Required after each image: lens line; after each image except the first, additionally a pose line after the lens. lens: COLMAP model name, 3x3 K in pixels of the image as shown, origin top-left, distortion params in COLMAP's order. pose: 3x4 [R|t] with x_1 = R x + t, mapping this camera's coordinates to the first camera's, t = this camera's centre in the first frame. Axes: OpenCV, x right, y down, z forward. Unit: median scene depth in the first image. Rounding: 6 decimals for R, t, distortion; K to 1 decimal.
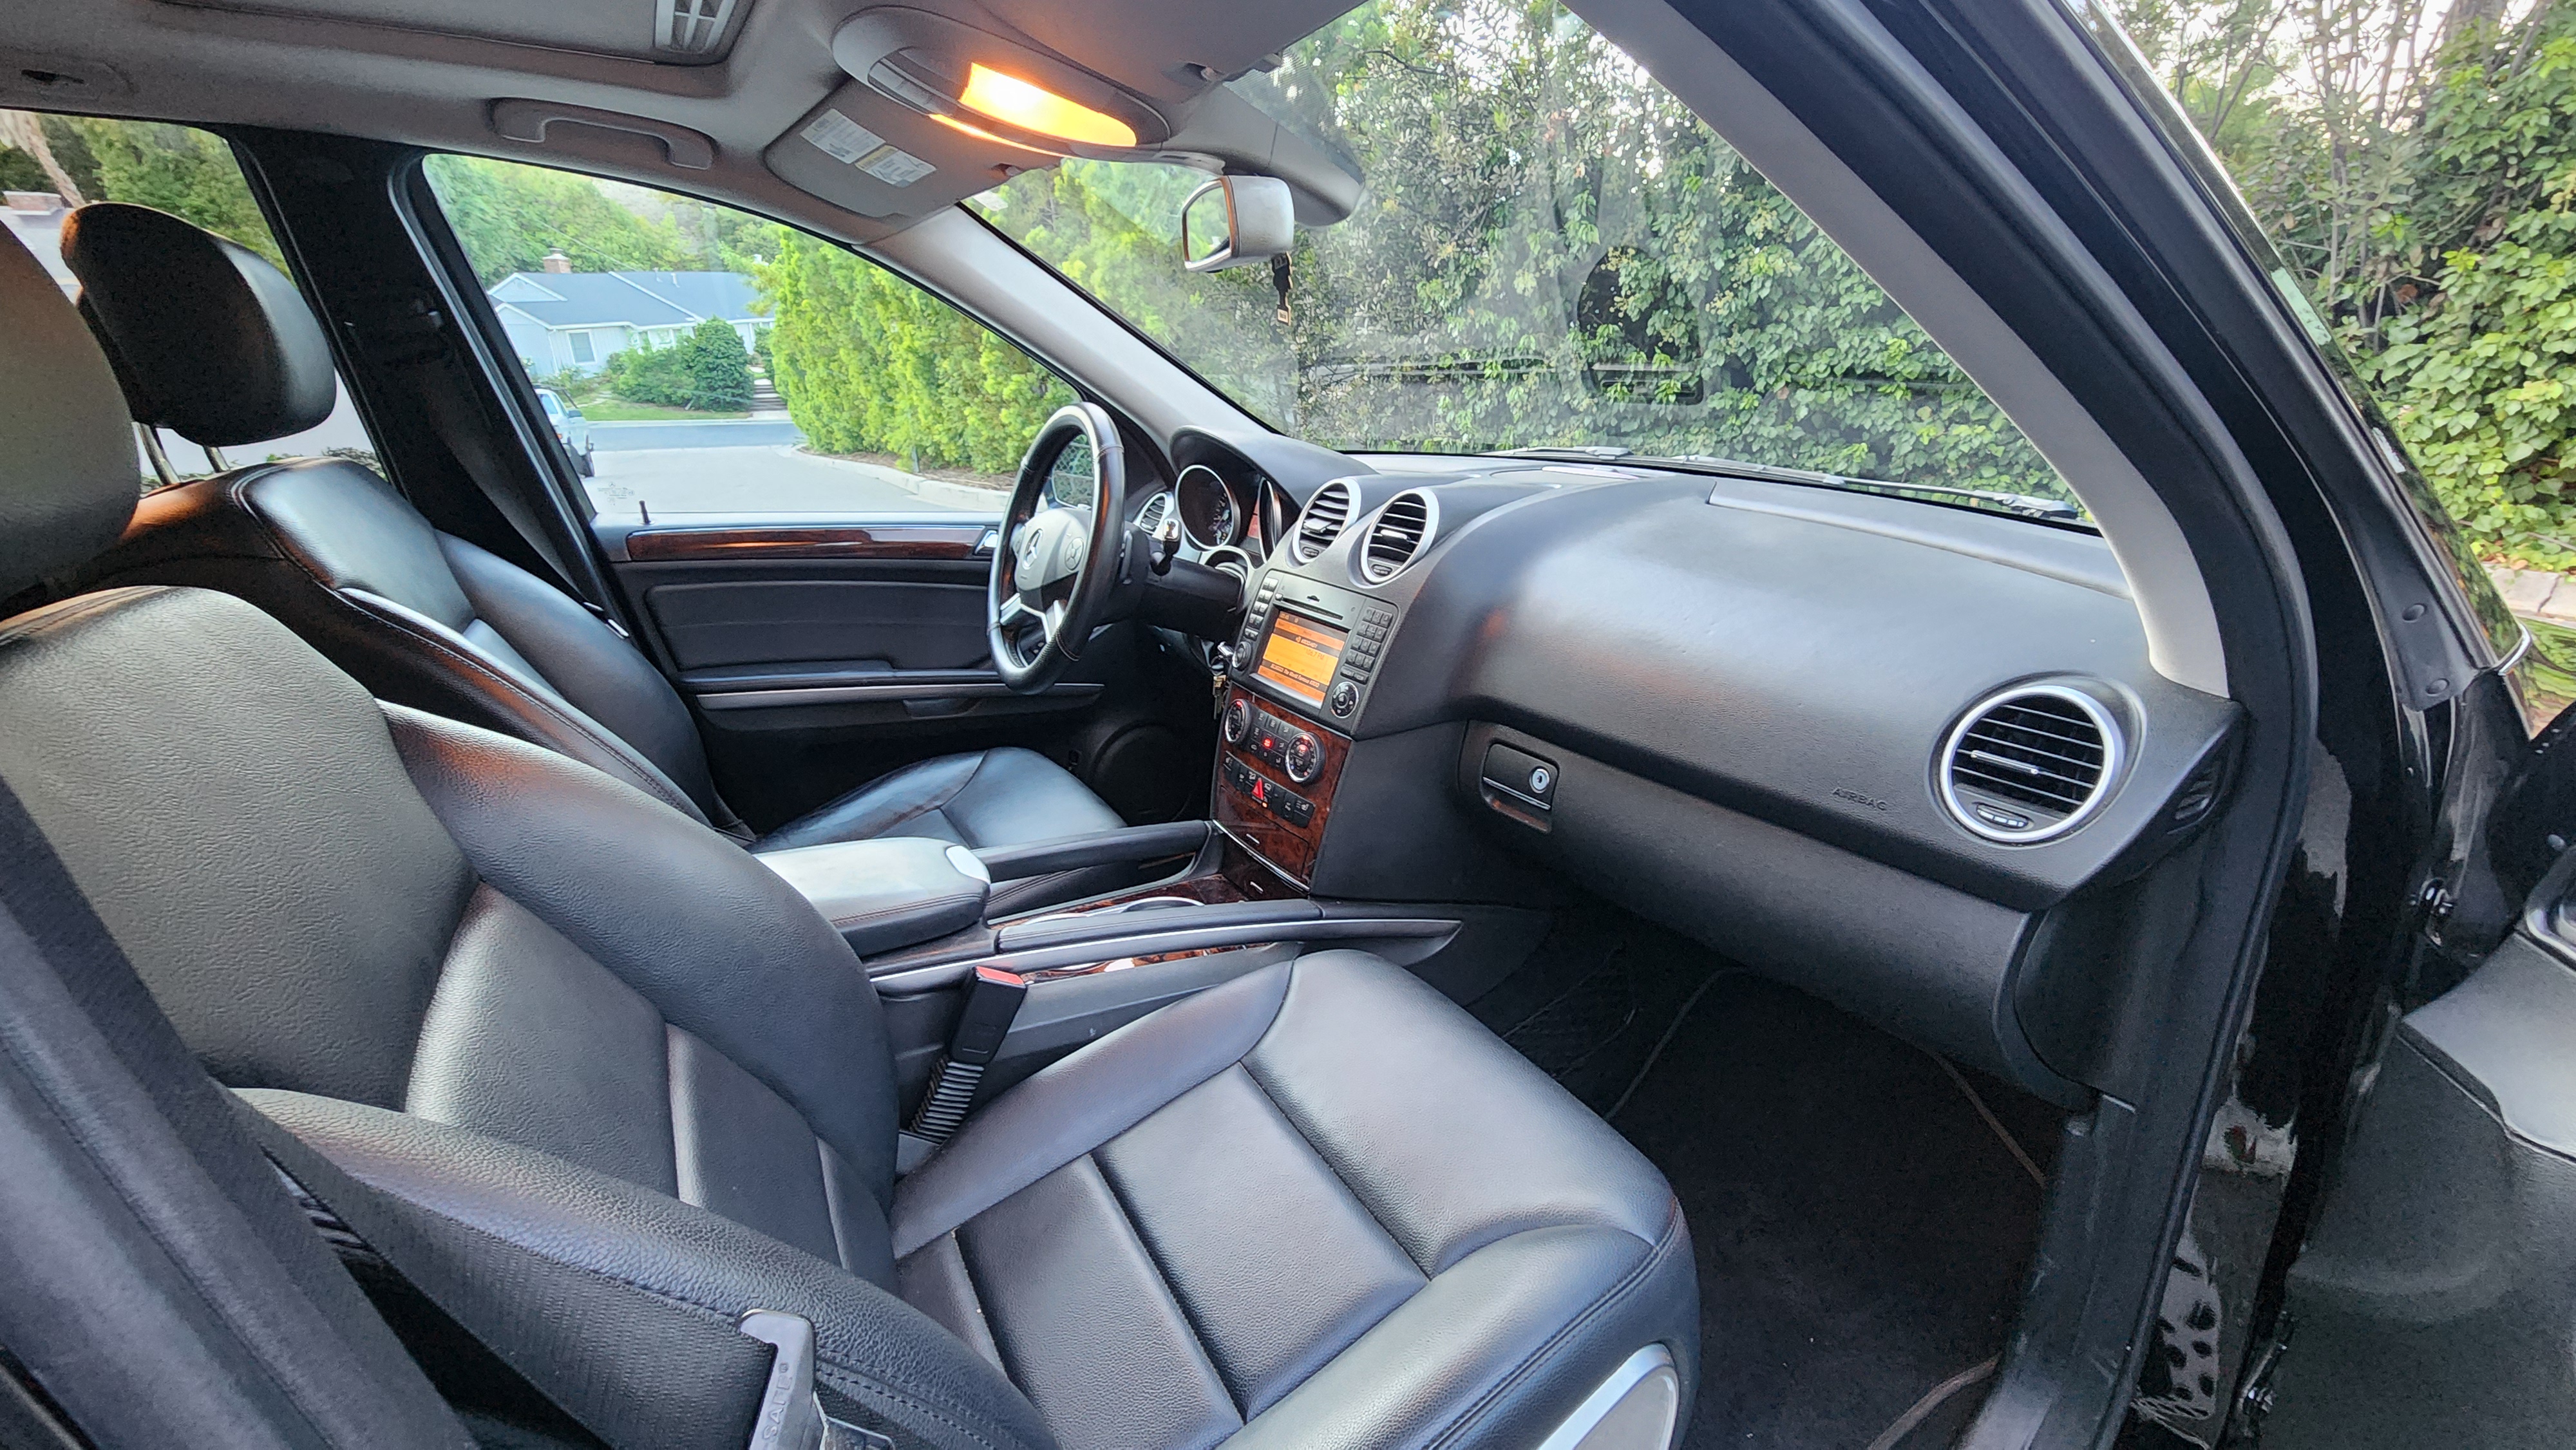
lens RADIAL K [[1066.4, 0, 1296.9], [0, 1066.4, 716.2], [0, 0, 1]] dist [-0.002748, -0.000130]
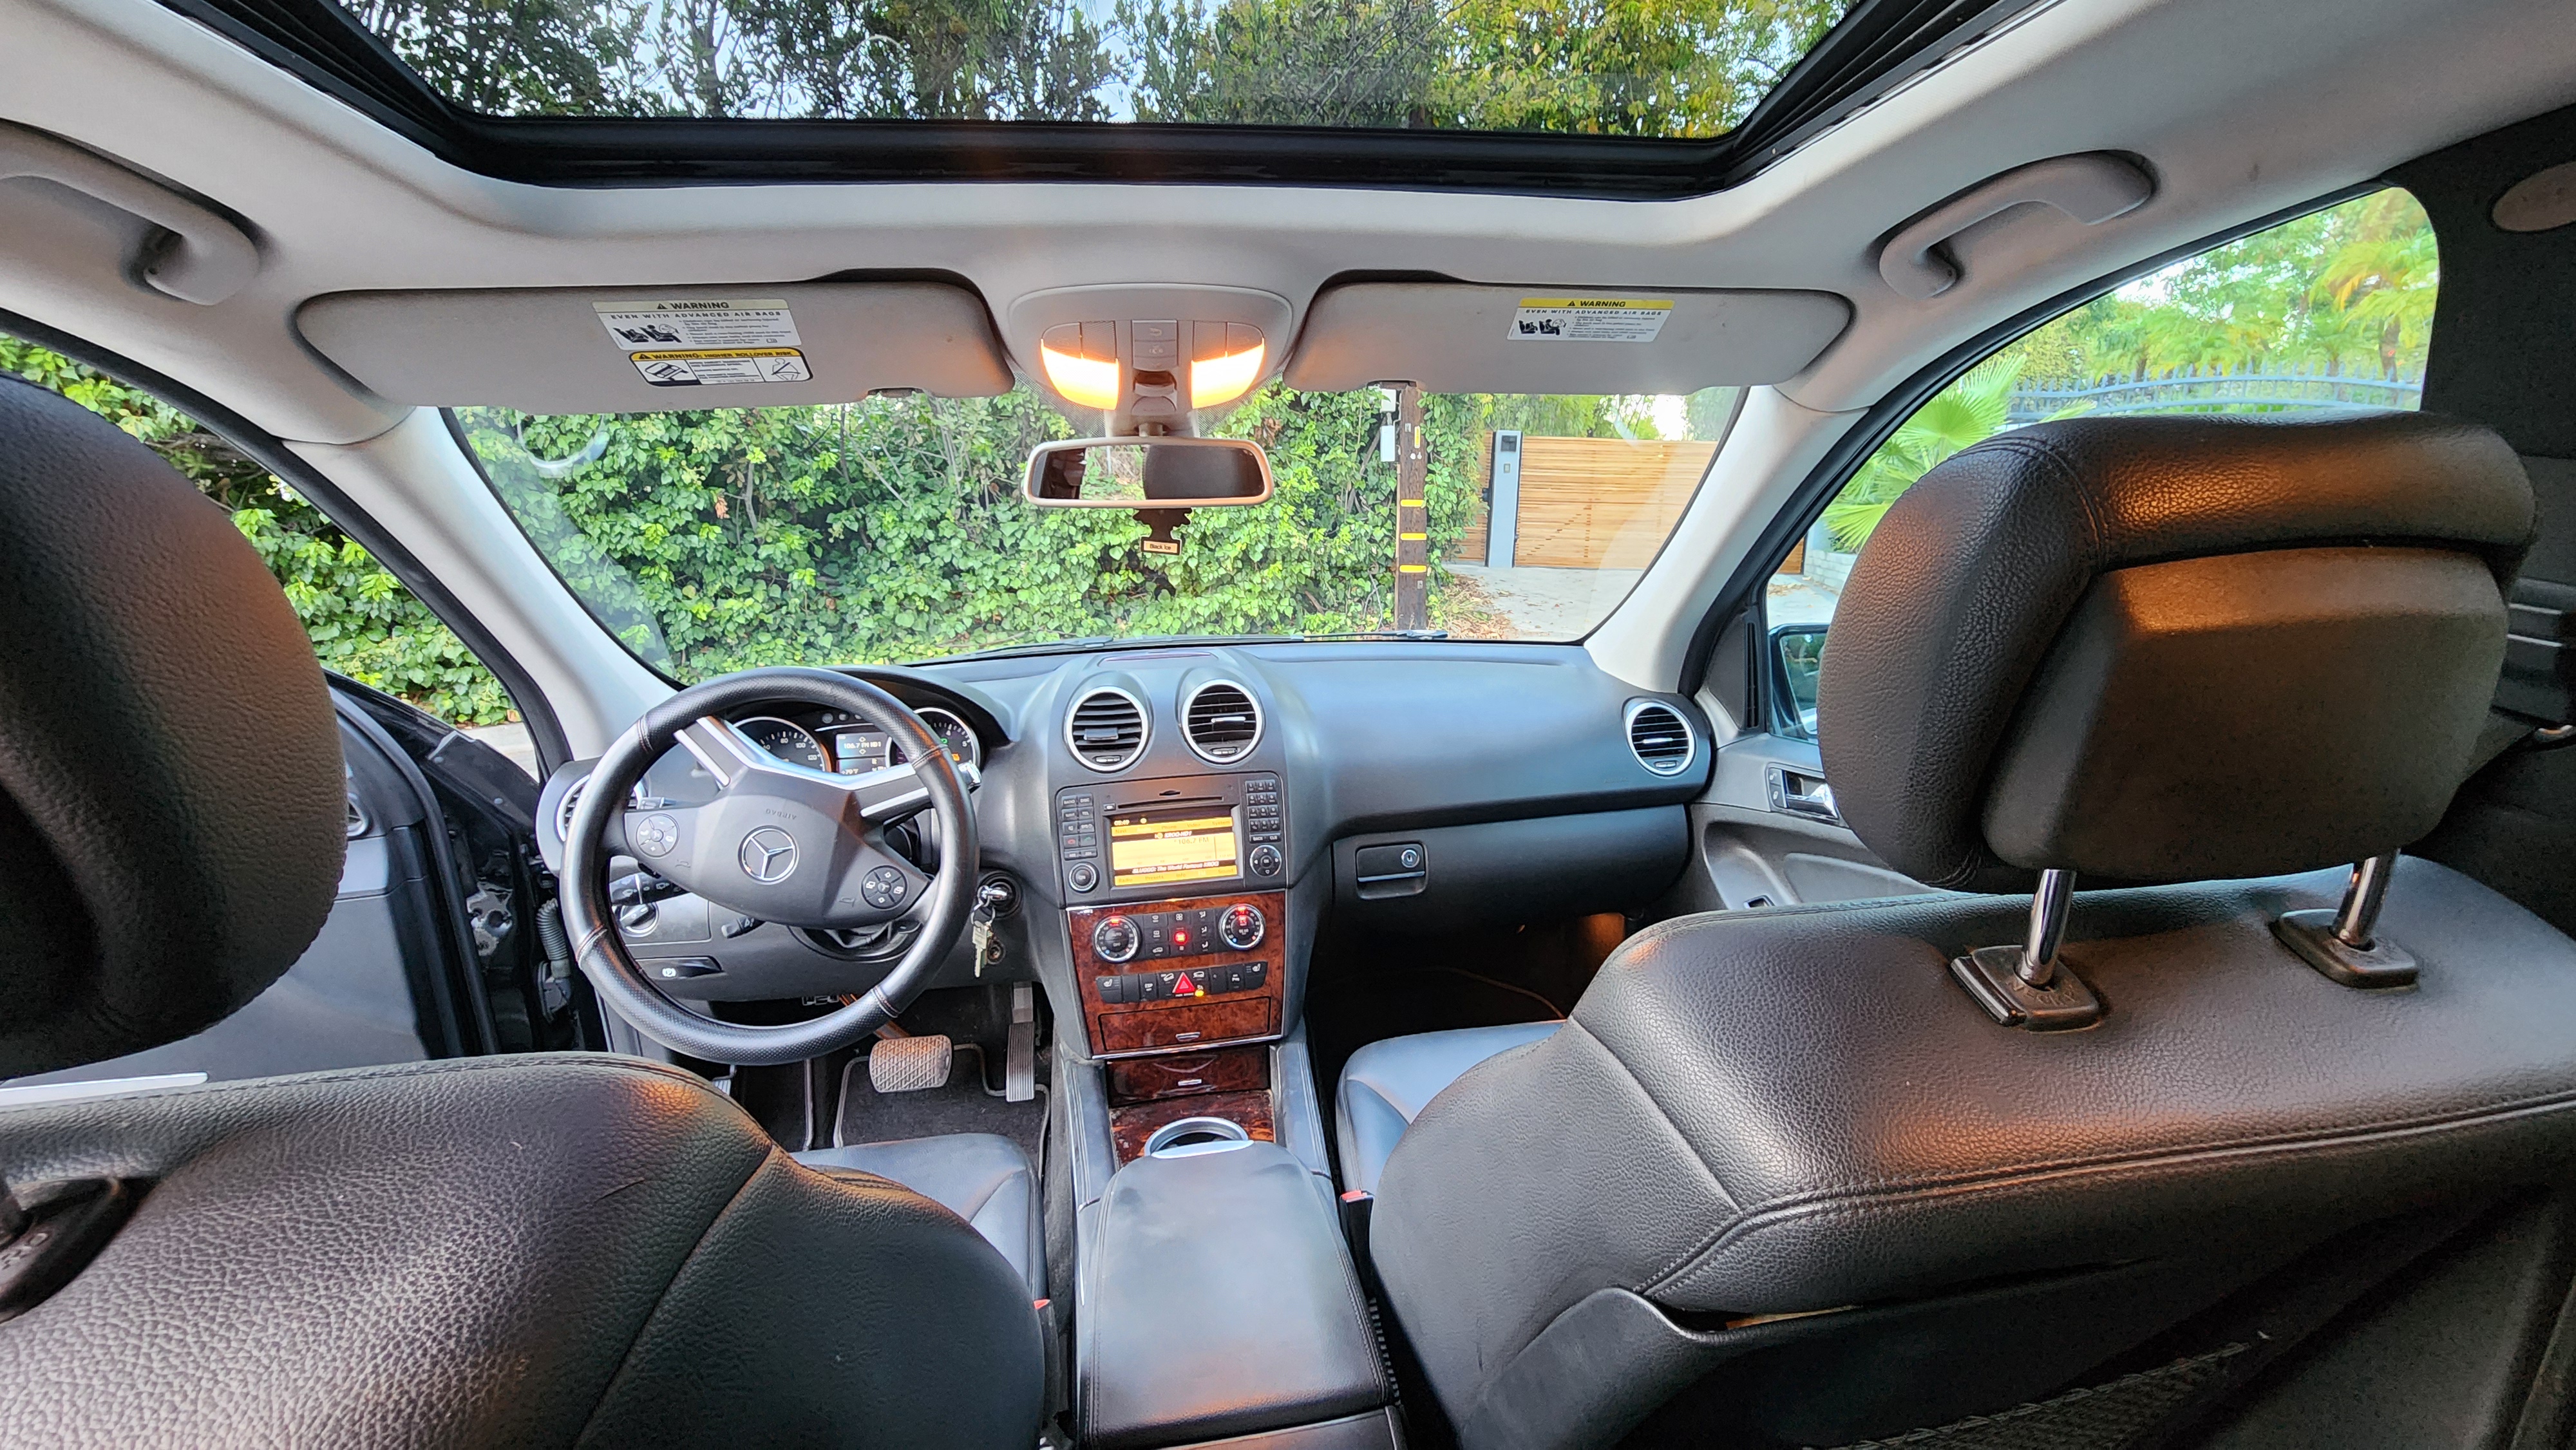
lens RADIAL K [[1066.4, 0, 1302.1], [0, 1066.4, 728.0], [0, 0, 1]] dist [-0.002748, -0.000130]
pose [[0.384940, -0.189115, 0.903358, -0.155213], [0.315965, 0.946641, 0.063537, -0.034563], [-0.867172, 0.260972, 0.424154, 0.070490]]
